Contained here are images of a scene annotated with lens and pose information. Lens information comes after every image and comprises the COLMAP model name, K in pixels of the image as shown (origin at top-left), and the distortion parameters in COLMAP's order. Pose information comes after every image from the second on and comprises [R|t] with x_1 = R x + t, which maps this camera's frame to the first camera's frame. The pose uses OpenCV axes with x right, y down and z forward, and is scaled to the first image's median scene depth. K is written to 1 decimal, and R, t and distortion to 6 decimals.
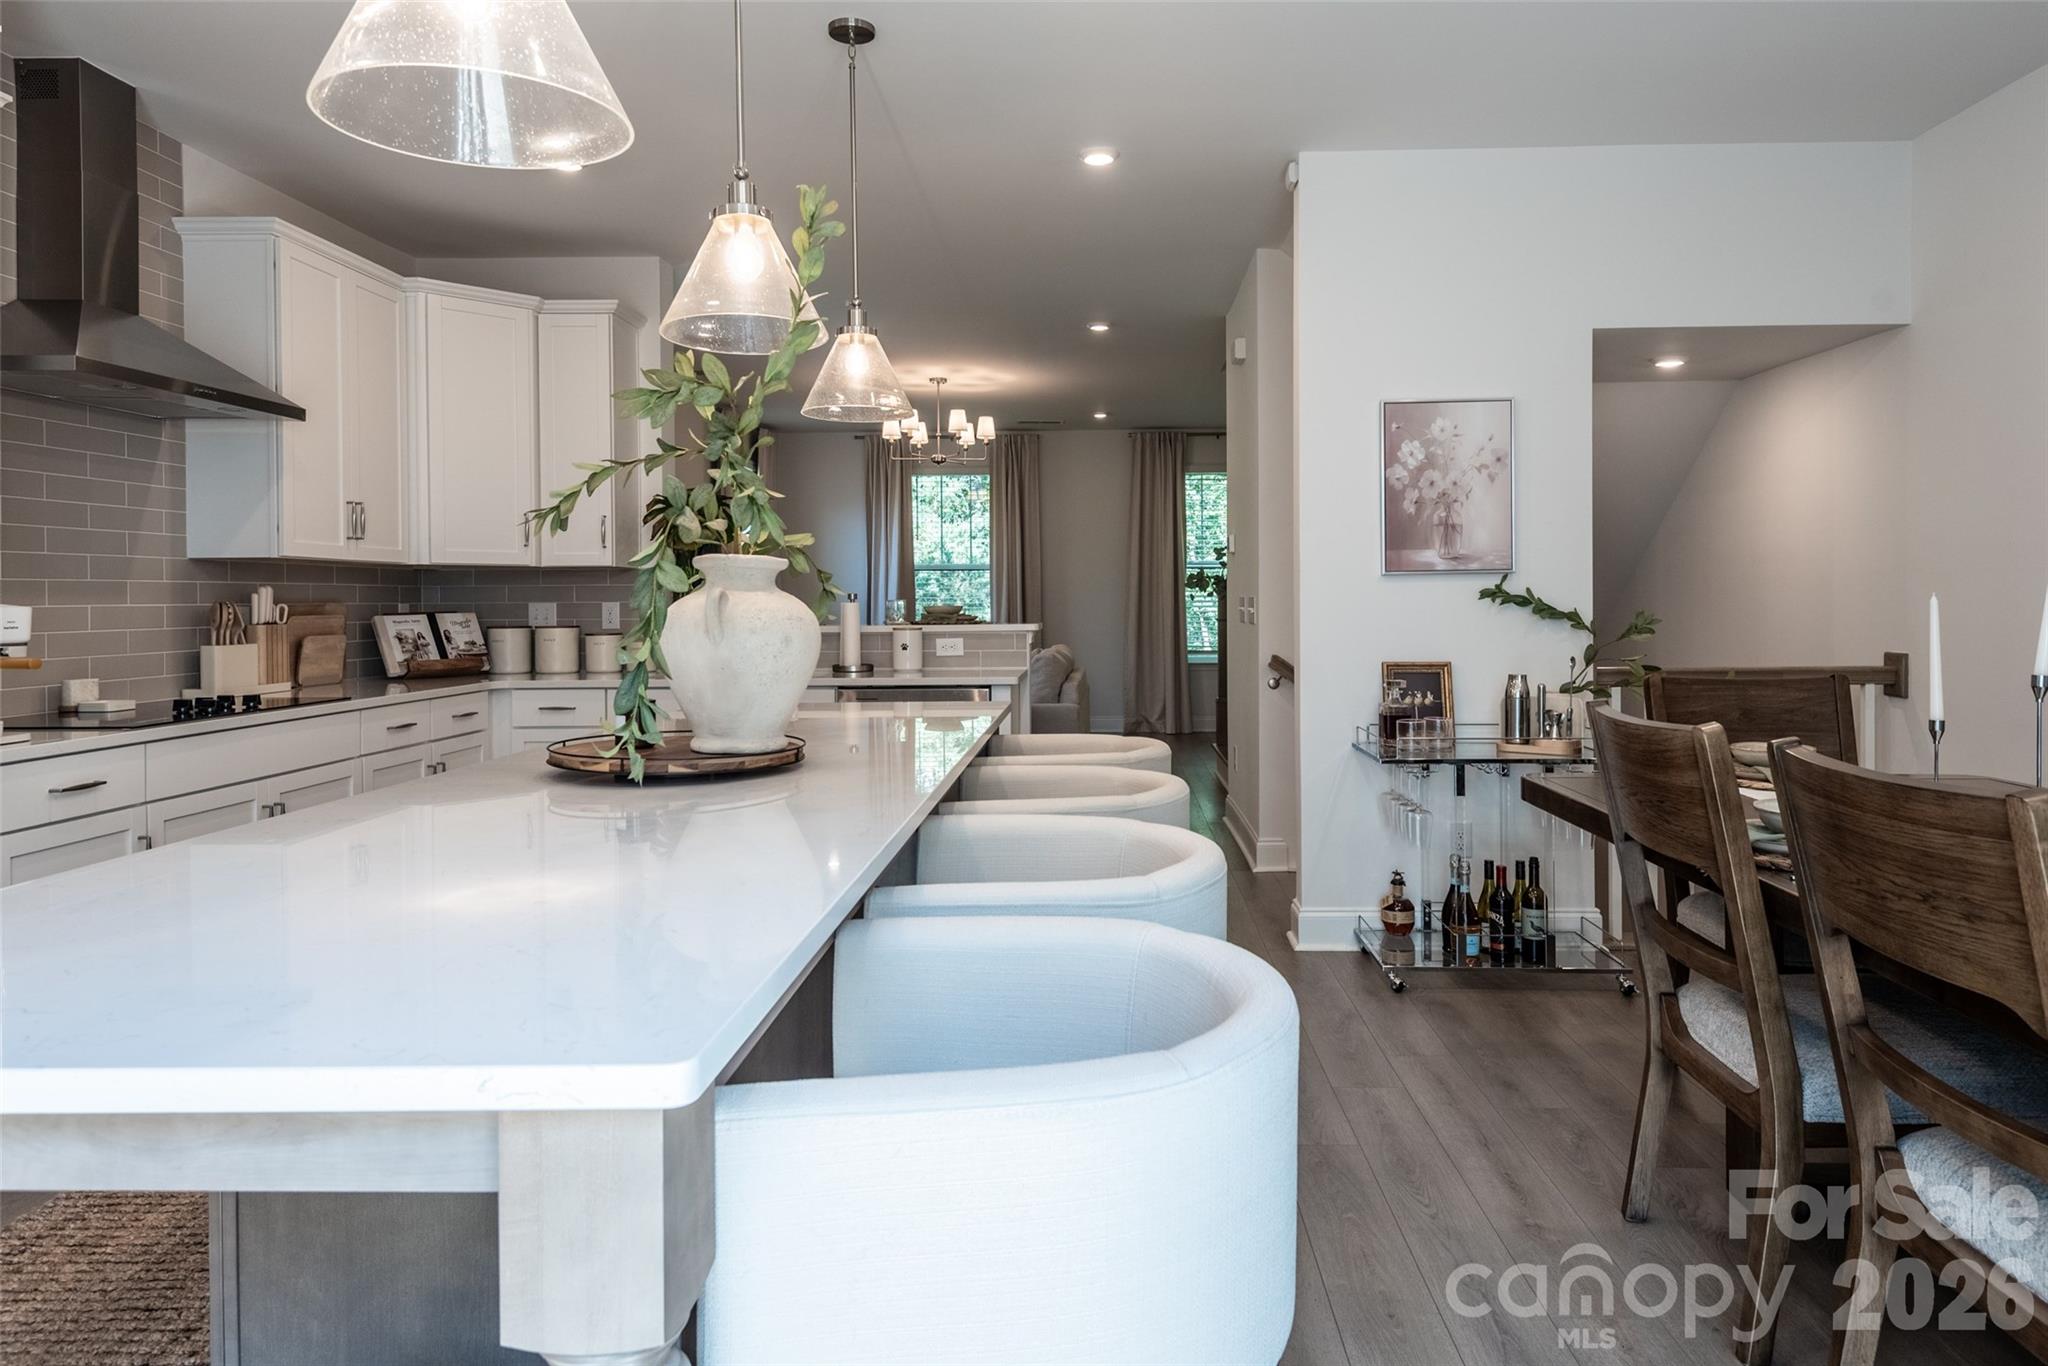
lens RADIAL K [[1258.2, 0, 1072.0], [0, 1258.2, 608.5], [0, 0, 1]] dist [0.044642, -0.029811]
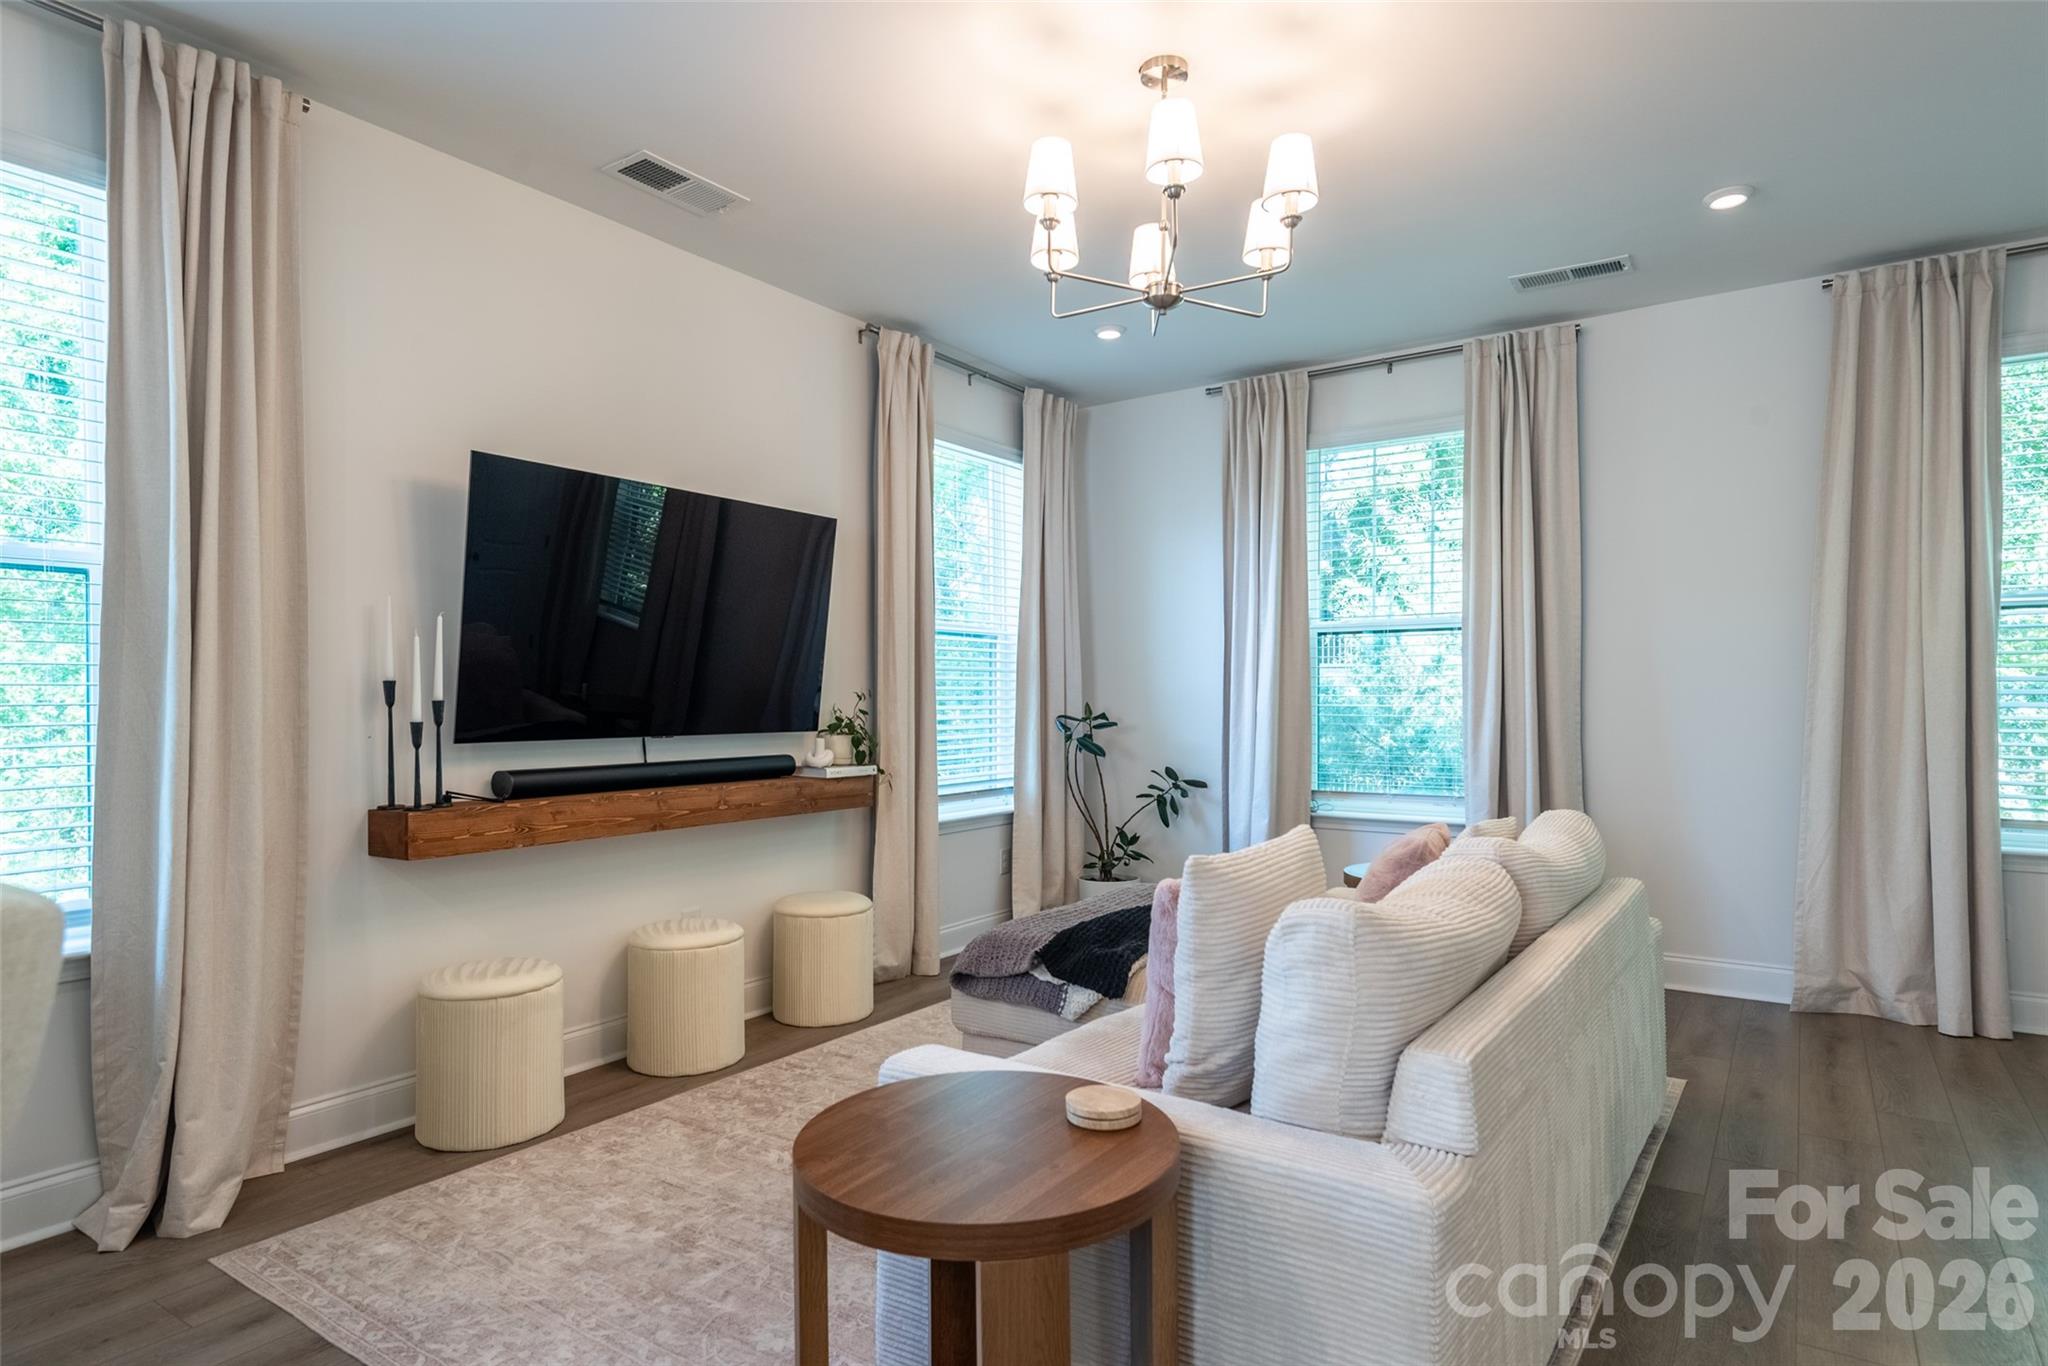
lens RADIAL K [[1138.2, 0, 1019.7], [0, 1138.2, 715.2], [0, 0, 1]] dist [0.038784, -0.025373]
pose [[0.841363, 0.013732, -0.540296, 0.081019], [-0.007752, 0.999881, 0.013341, -0.002703], [0.540414, -0.007036, 0.841370, 1.444077]]
